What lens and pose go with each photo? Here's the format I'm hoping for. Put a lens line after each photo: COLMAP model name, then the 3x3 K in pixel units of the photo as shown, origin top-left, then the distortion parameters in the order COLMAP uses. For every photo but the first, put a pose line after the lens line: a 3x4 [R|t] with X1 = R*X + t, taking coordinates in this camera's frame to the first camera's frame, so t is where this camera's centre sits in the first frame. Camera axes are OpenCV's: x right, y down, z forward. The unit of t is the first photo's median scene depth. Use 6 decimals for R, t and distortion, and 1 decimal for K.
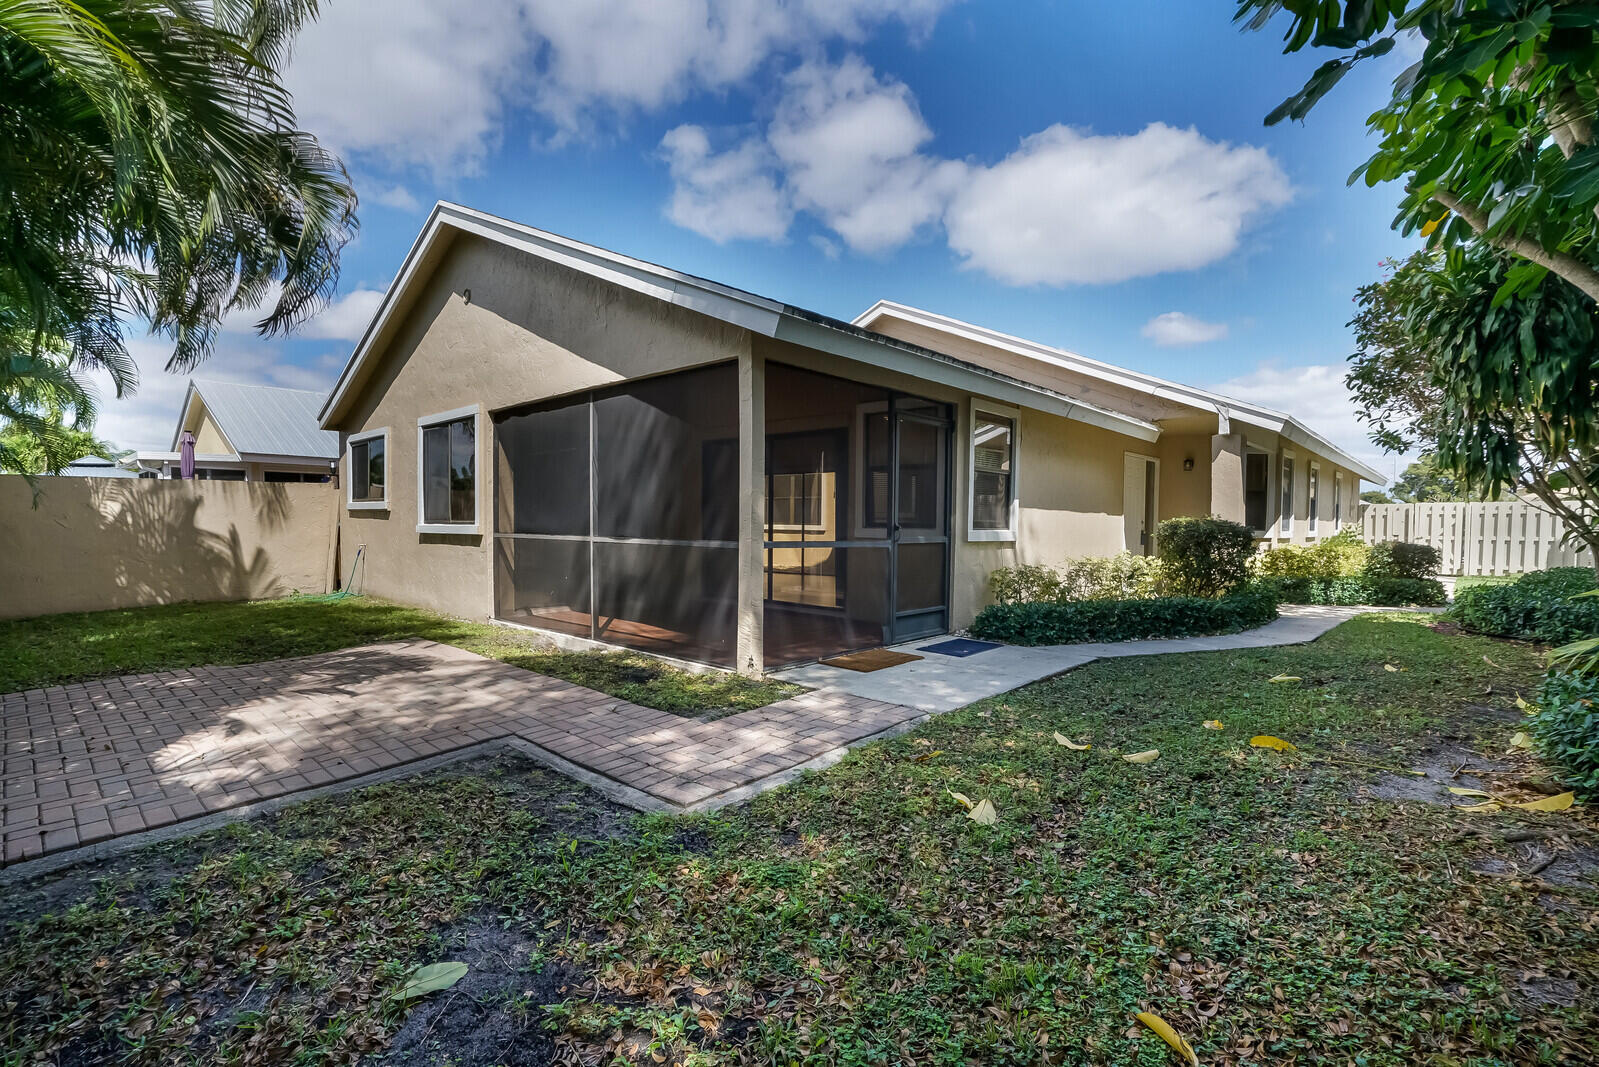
lens RADIAL K [[729.4, 0, 799.5], [0, 729.4, 533.5], [0, 0, 1]] dist [-0.000181, -0.000052]
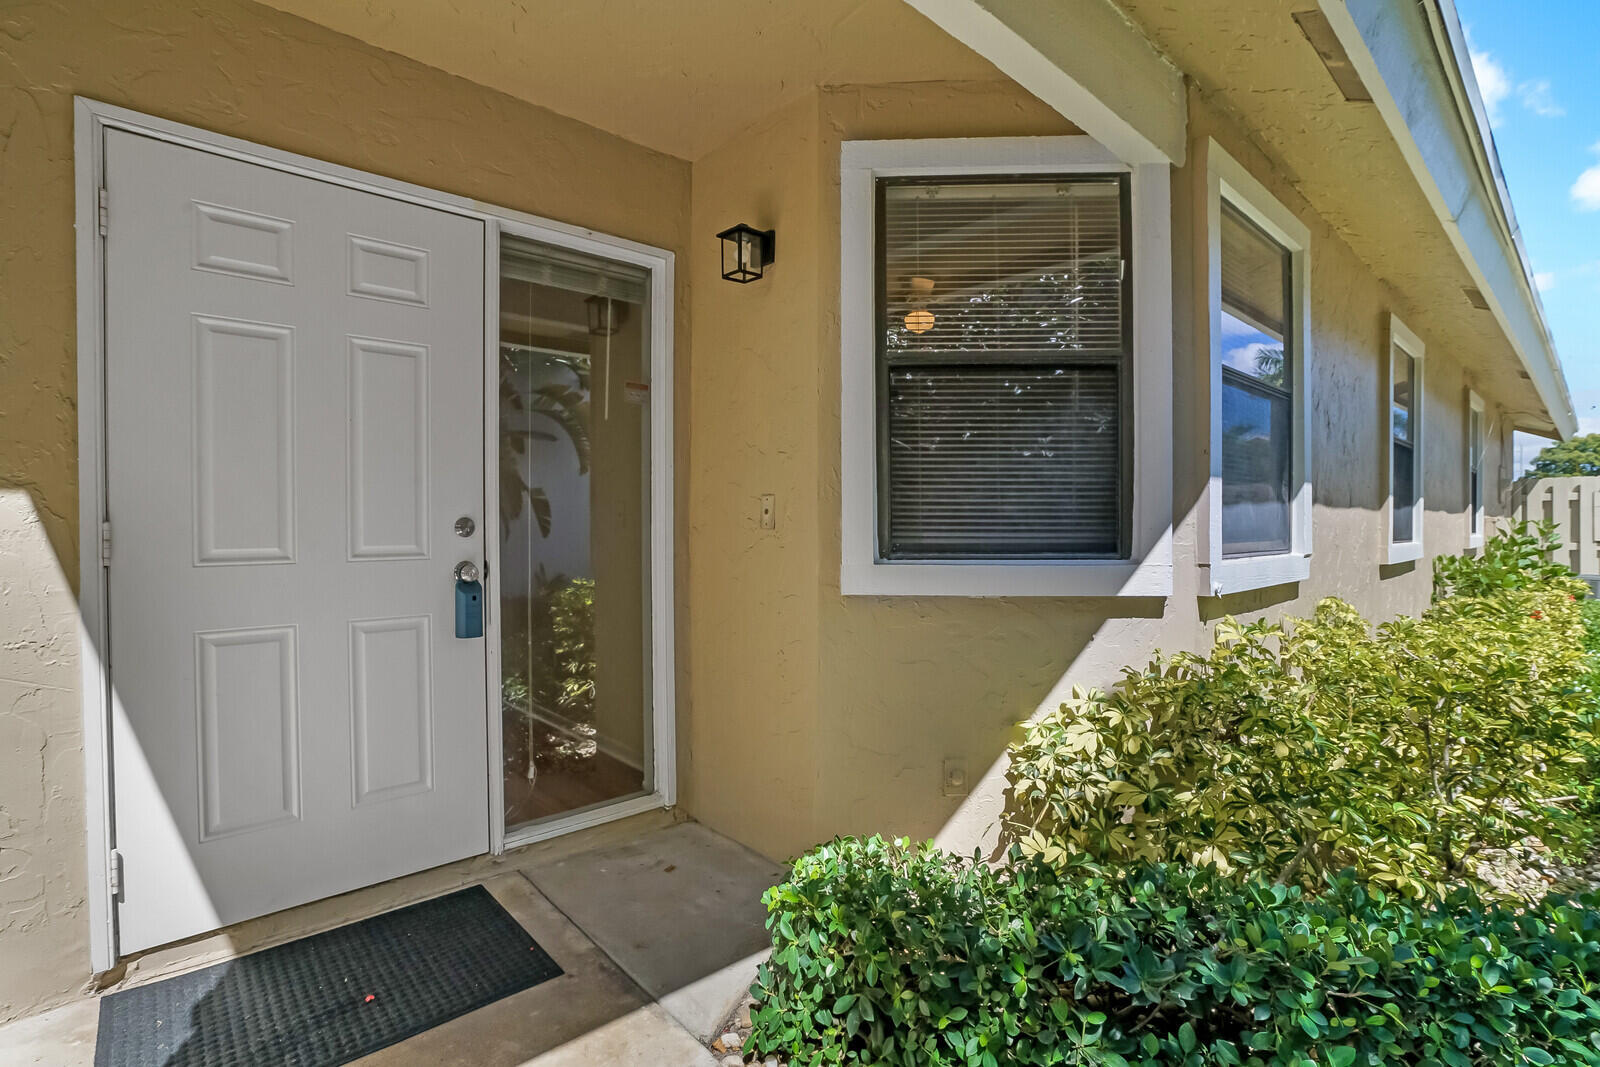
lens RADIAL K [[729.9, 0, 800.0], [0, 729.9, 533.5], [0, 0, 1]] dist [-0.000181, -0.000052]
pose [[0.995838, -0.010750, -0.090504, 0.467640], [0.010230, 0.999928, -0.006209, -0.008379], [0.090564, 0.005257, 0.995877, 0.655857]]
